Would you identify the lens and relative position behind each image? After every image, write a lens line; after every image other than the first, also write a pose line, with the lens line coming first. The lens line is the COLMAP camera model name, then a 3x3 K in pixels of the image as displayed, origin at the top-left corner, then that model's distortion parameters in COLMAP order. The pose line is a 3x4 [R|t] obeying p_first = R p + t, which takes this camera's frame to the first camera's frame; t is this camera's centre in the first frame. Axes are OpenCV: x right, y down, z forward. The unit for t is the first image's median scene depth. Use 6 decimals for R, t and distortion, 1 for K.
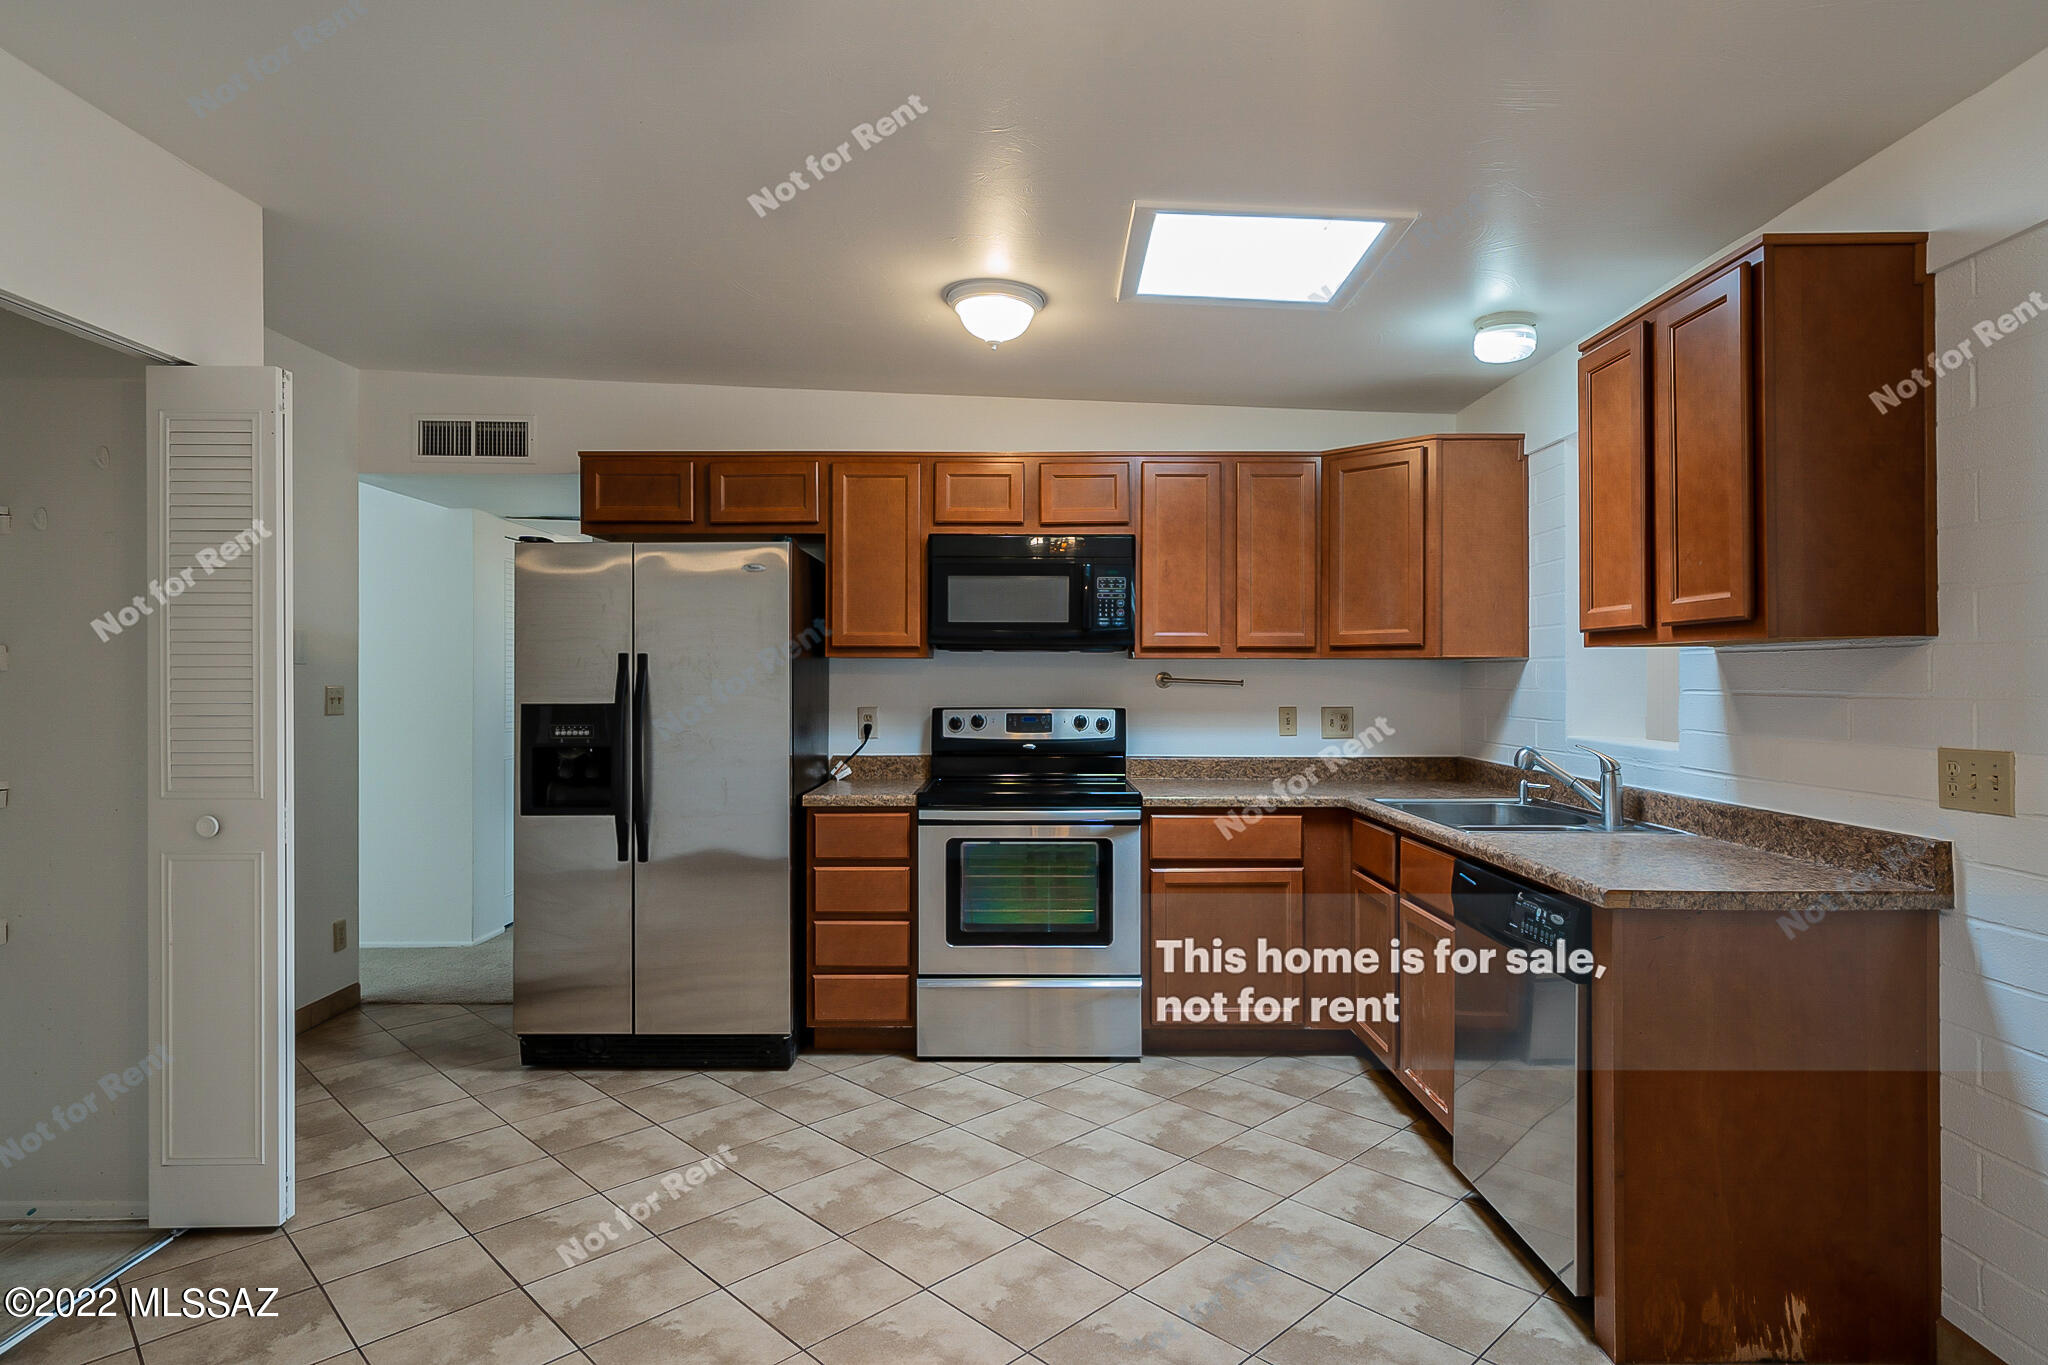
lens RADIAL K [[1113.2, 0, 1010.7], [0, 1113.2, 680.7], [0, 0, 1]] dist [0.001459, 0.000544]
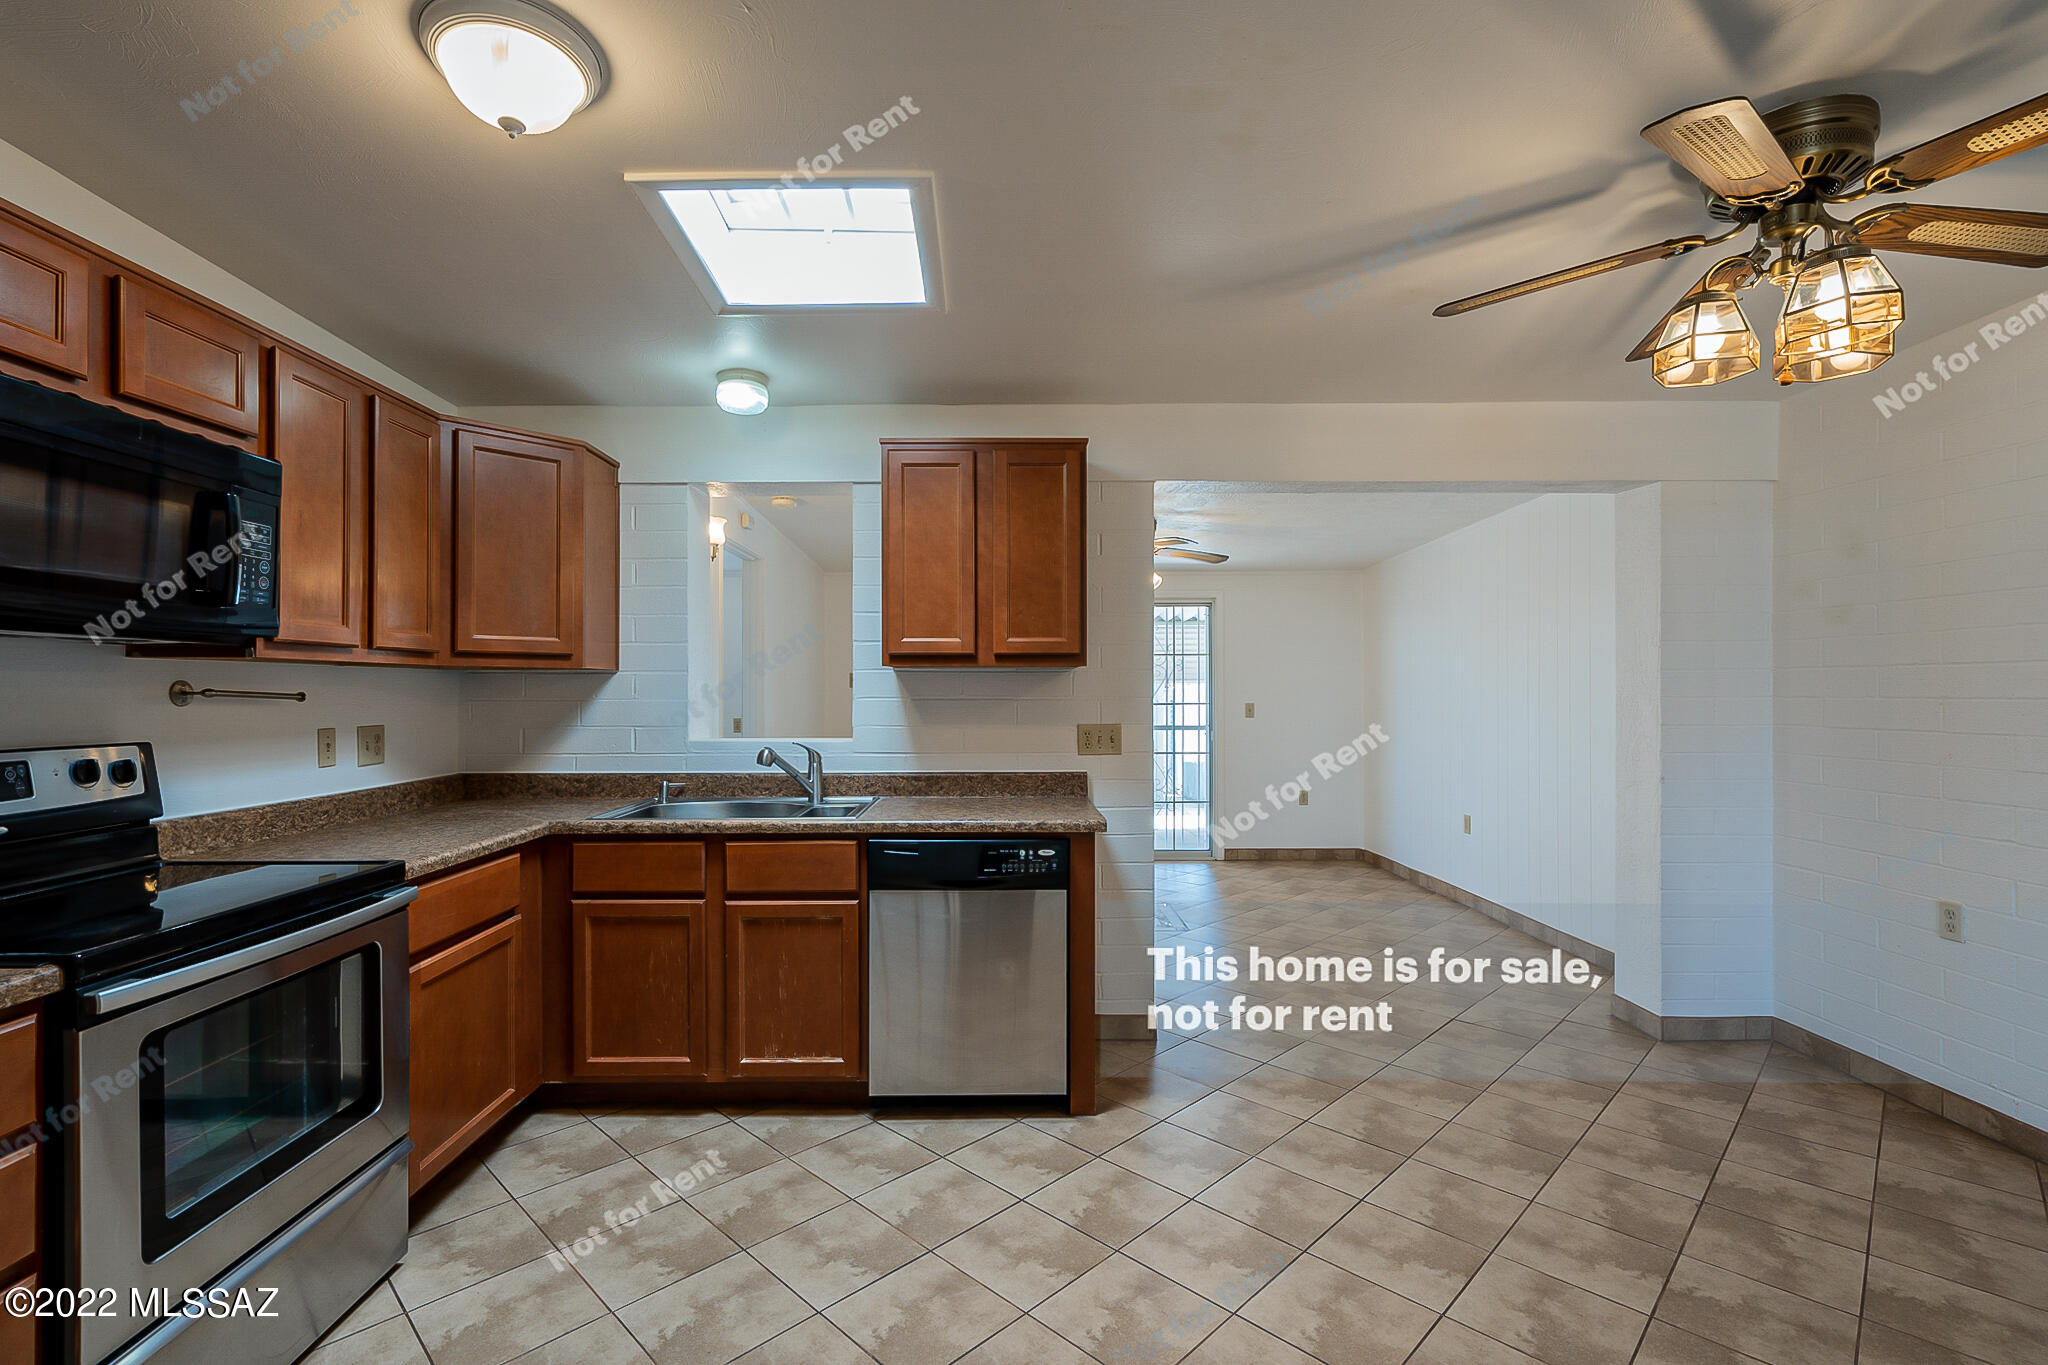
lens RADIAL K [[921.5, 0, 1013.4], [0, 921.5, 689.6], [0, 0, 1]] dist [-0.001590, 0.001048]
pose [[-0.010453, 0.000171, 0.999945, -0.496393], [0.004102, 0.999992, -0.000128, -0.000964], [-0.999937, 0.004101, -0.010454, 0.715564]]
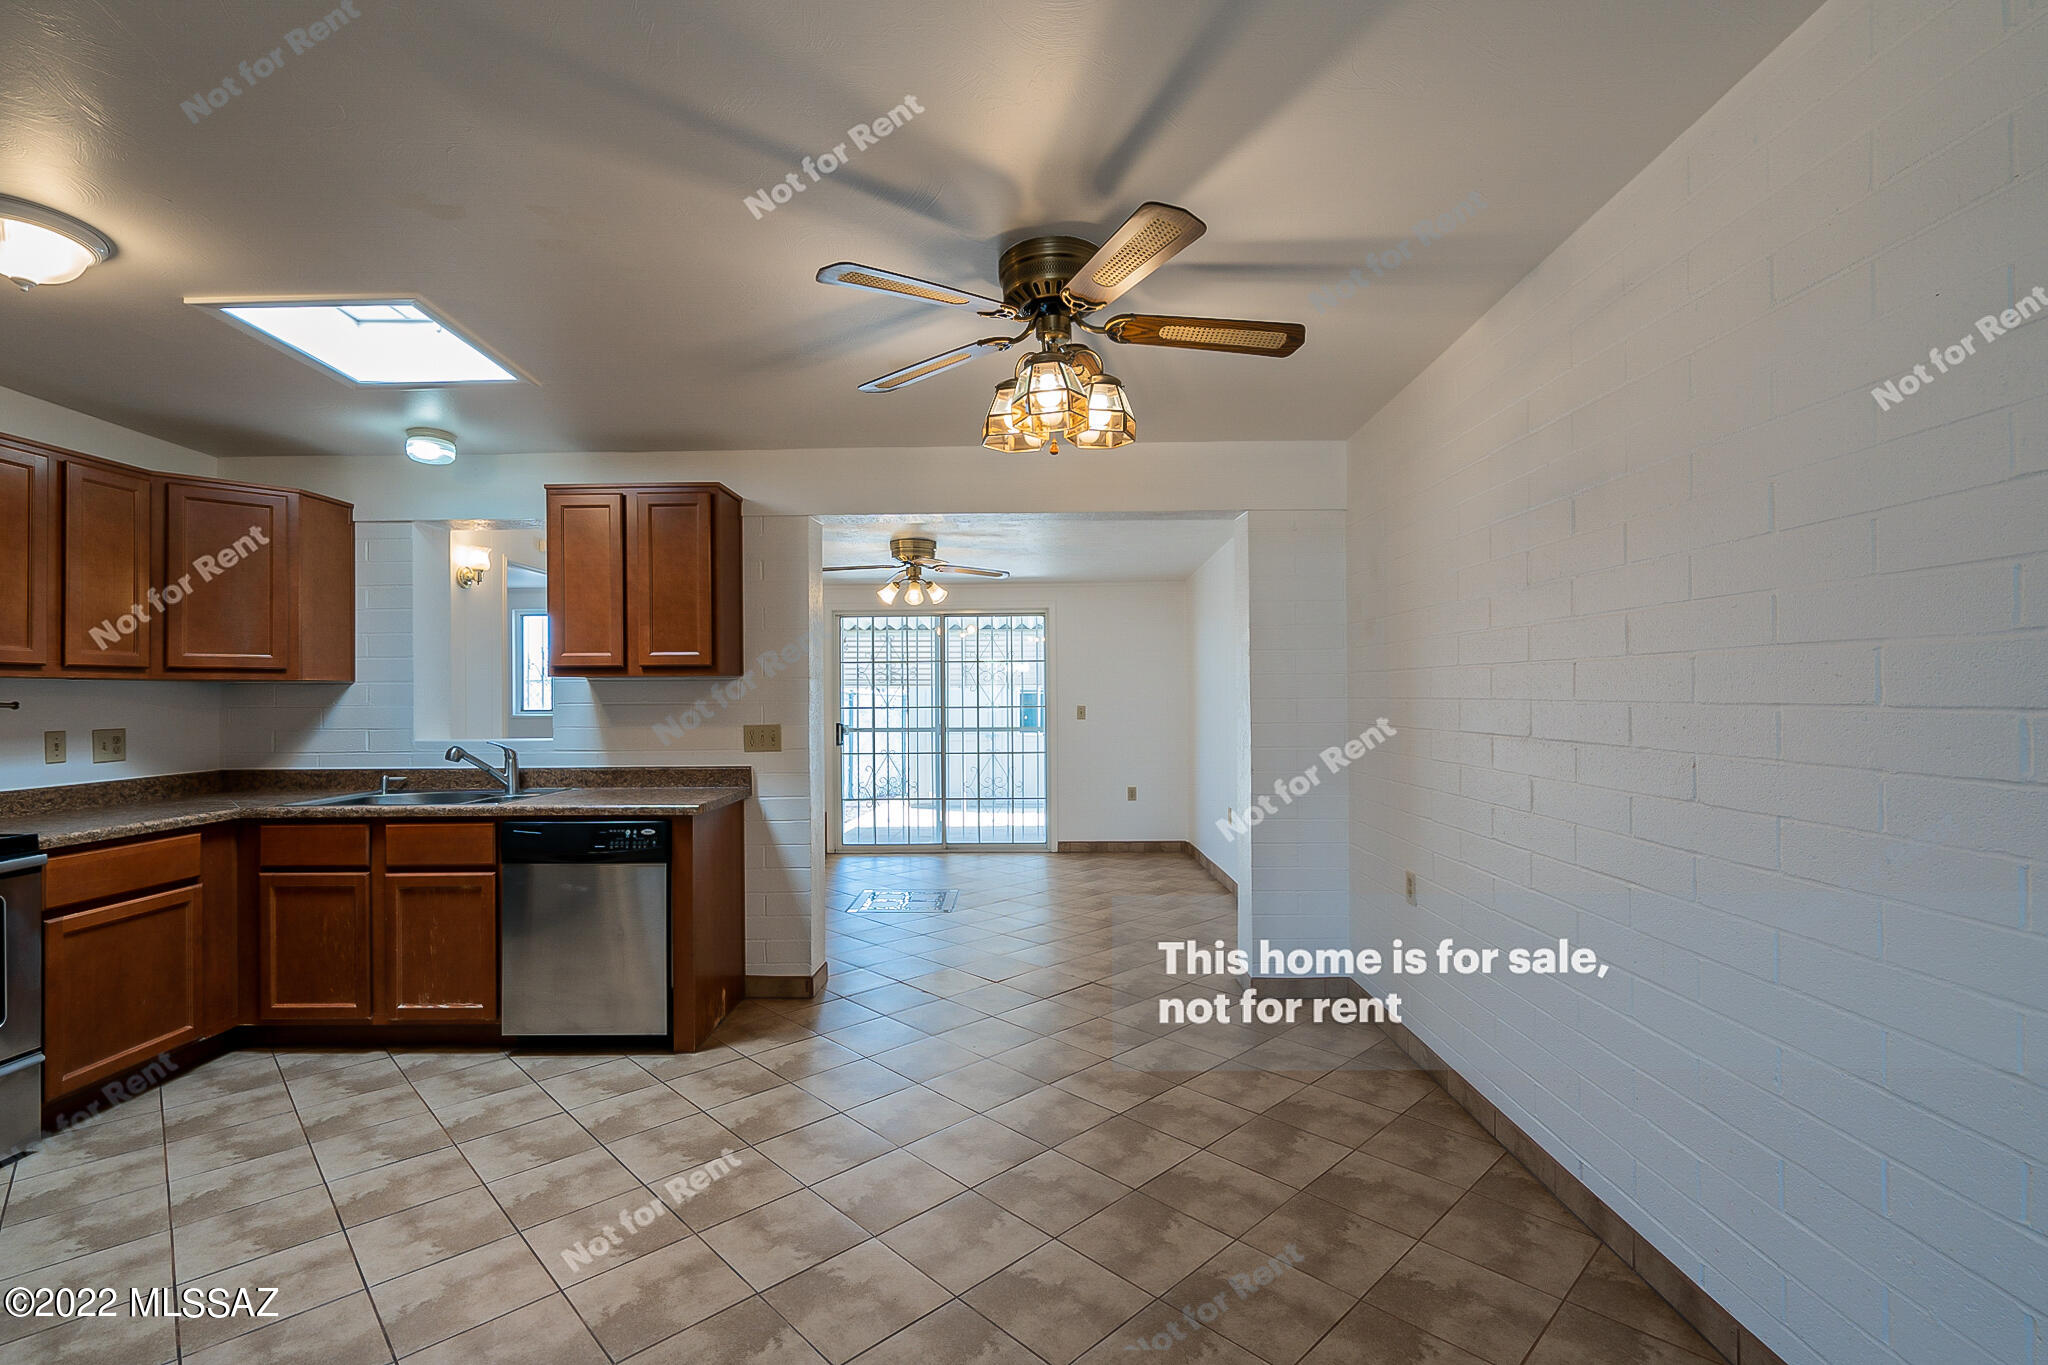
lens RADIAL K [[915.3, 0, 1018.8], [0, 915.3, 687.8], [0, 0, 1]] dist [-0.000549, 0.000053]
pose [[0.009038, 0.006468, 0.999938, -0.650056], [0.010127, 0.999927, -0.006559, 0.000940], [-0.999908, 0.010185, 0.008972, 0.268364]]
